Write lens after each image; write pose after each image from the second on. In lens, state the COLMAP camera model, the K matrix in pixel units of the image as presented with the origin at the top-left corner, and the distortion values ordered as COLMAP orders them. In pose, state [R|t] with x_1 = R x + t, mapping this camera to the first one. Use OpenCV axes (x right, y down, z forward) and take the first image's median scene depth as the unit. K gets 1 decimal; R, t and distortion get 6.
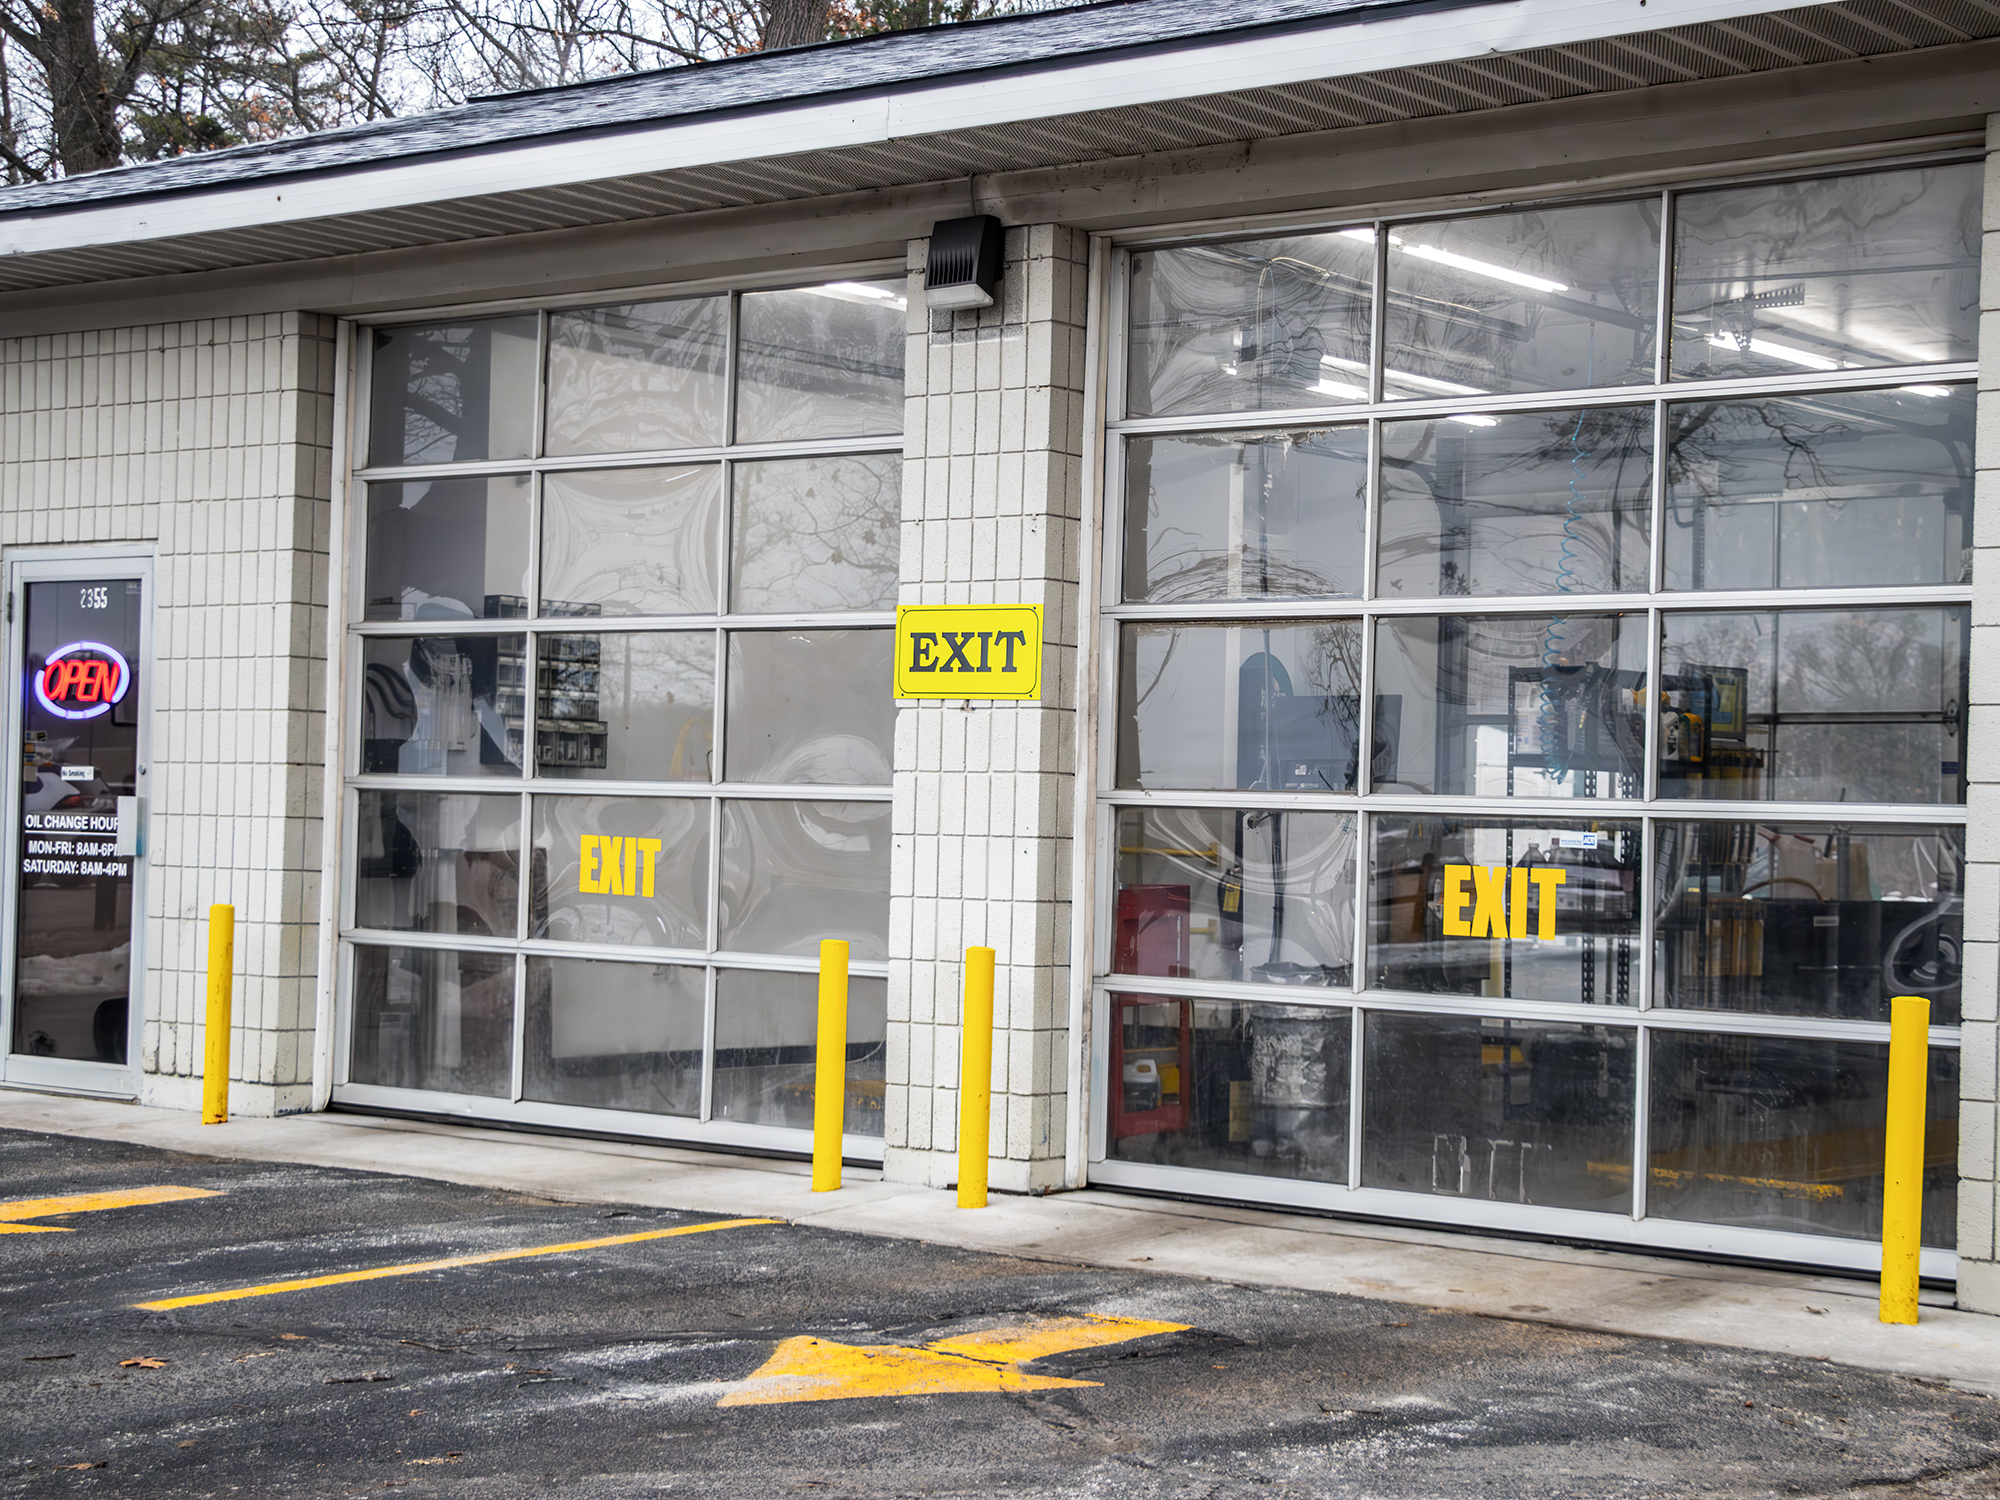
lens RADIAL K [[3531.8, 0, 1000.0], [0, 3531.8, 750.0], [0, 0, 1]] dist [0.020021, 0.802557]
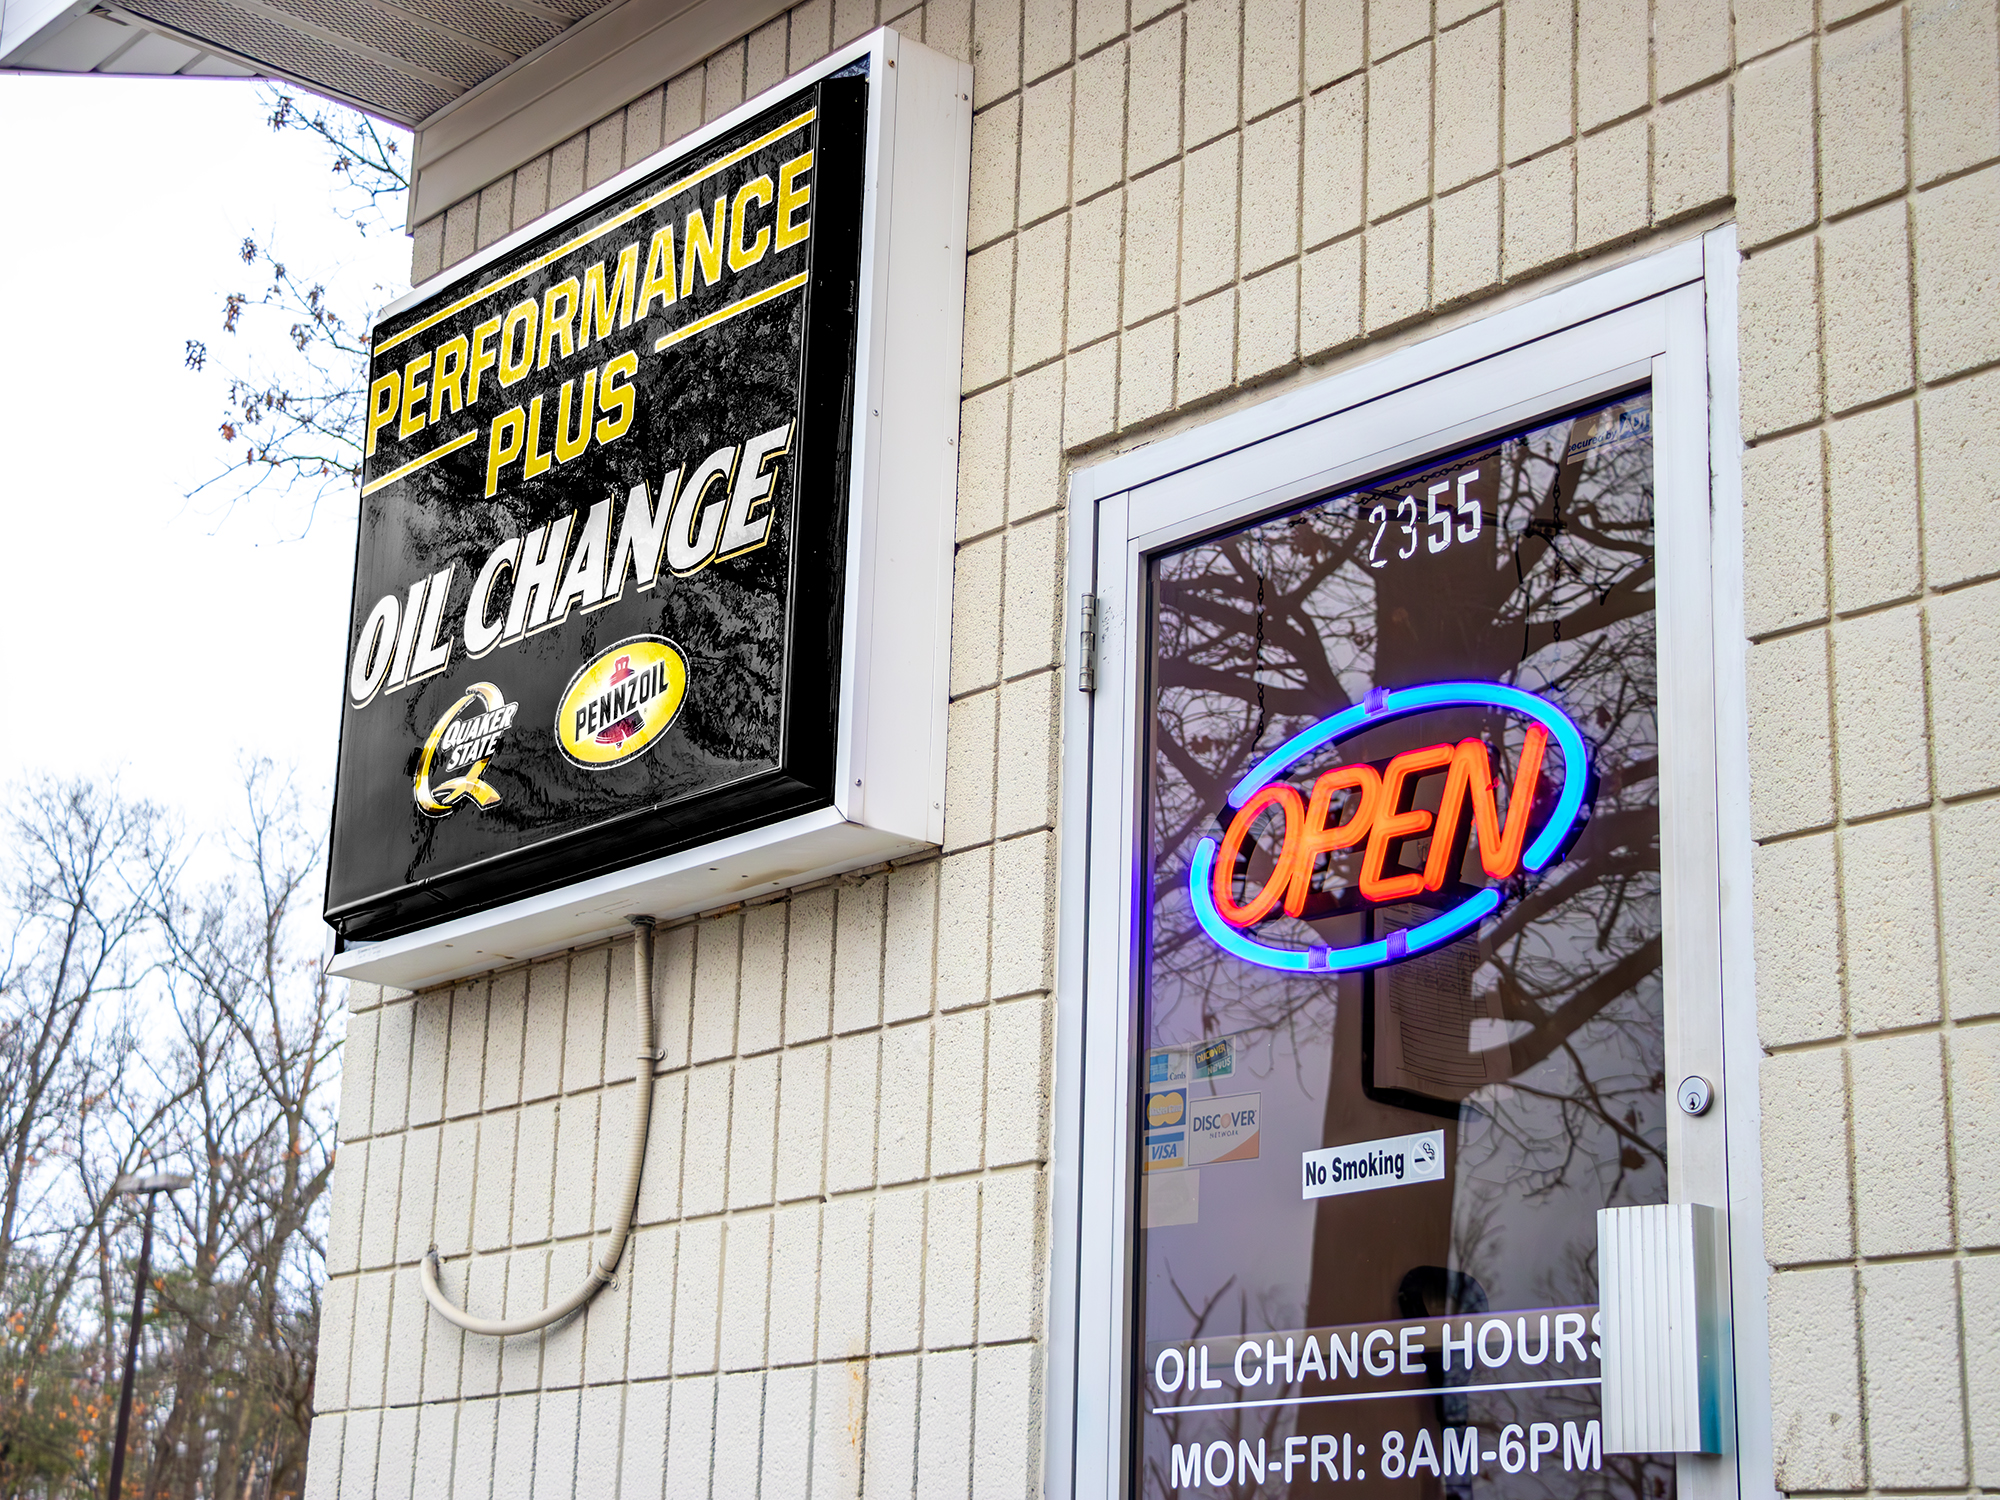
lens RADIAL K [[3342.3, 0, 1005.4], [0, 3342.3, 787.4], [0, 0, 1]] dist [0.043773, 0.333694]
pose [[0.985356, -0.037677, -0.166294, -0.264339], [-0.006081, 0.966897, -0.255096, 0.046456], [0.170401, 0.252372, 0.952508, 0.812741]]
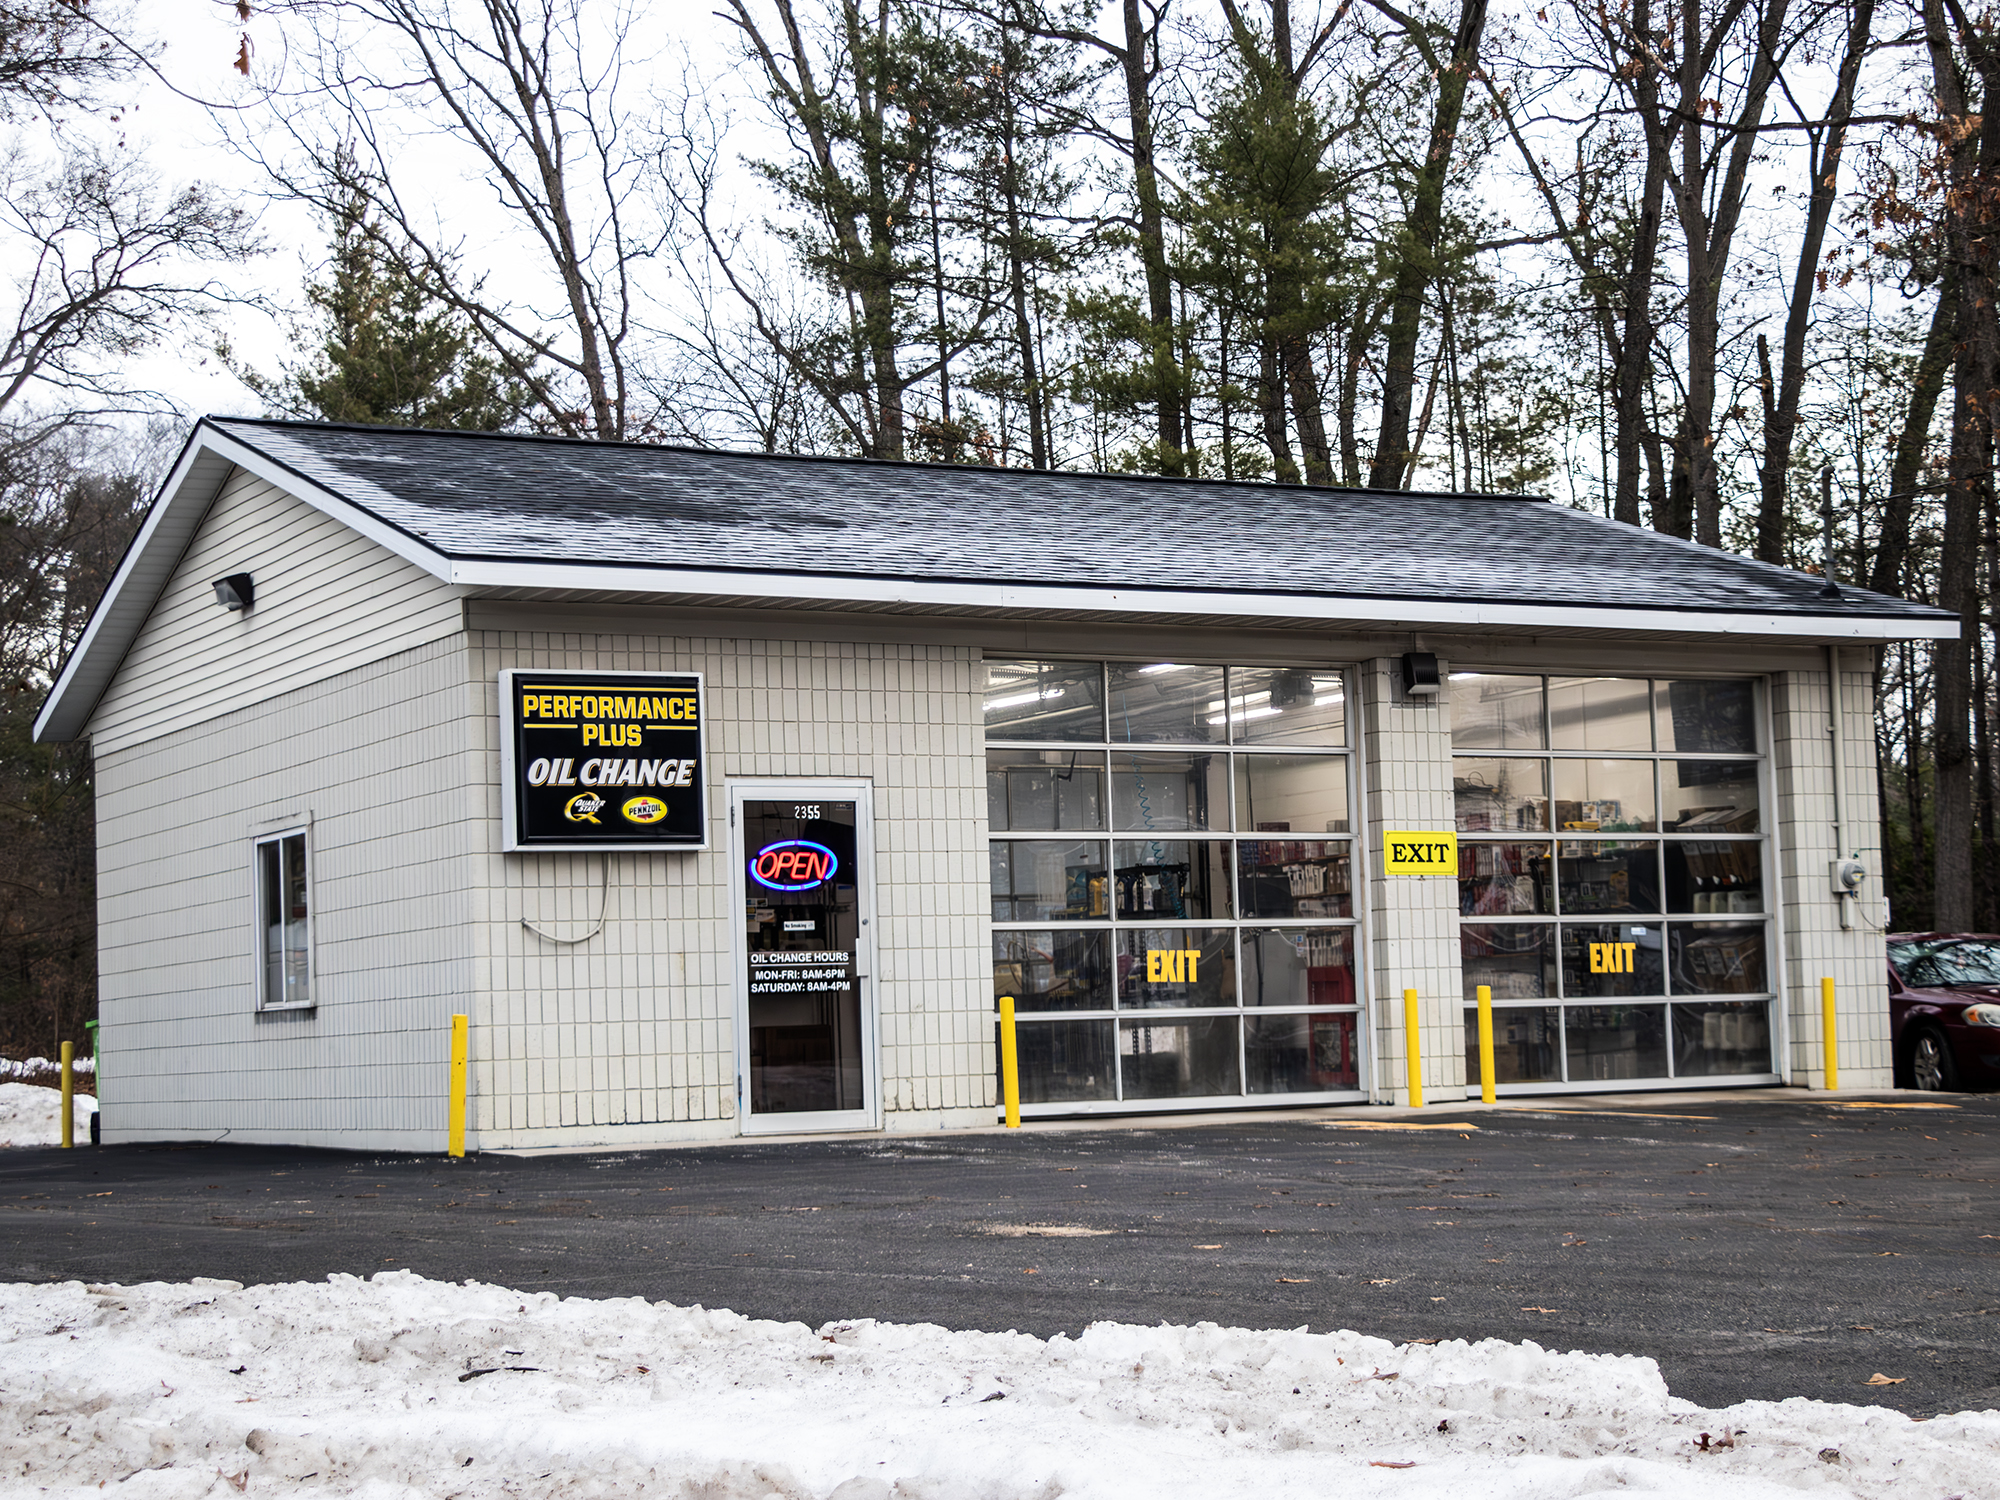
lens RADIAL K [[3531.8, 0, 1000.0], [0, 3531.8, 750.0], [0, 0, 1]] dist [0.020021, 0.802557]
pose [[0.358831, 0.040021, 0.932544, -1.799642], [0.023705, 0.998367, -0.051968, 0.013152], [-0.933102, 0.040754, 0.357296, 0.396951]]
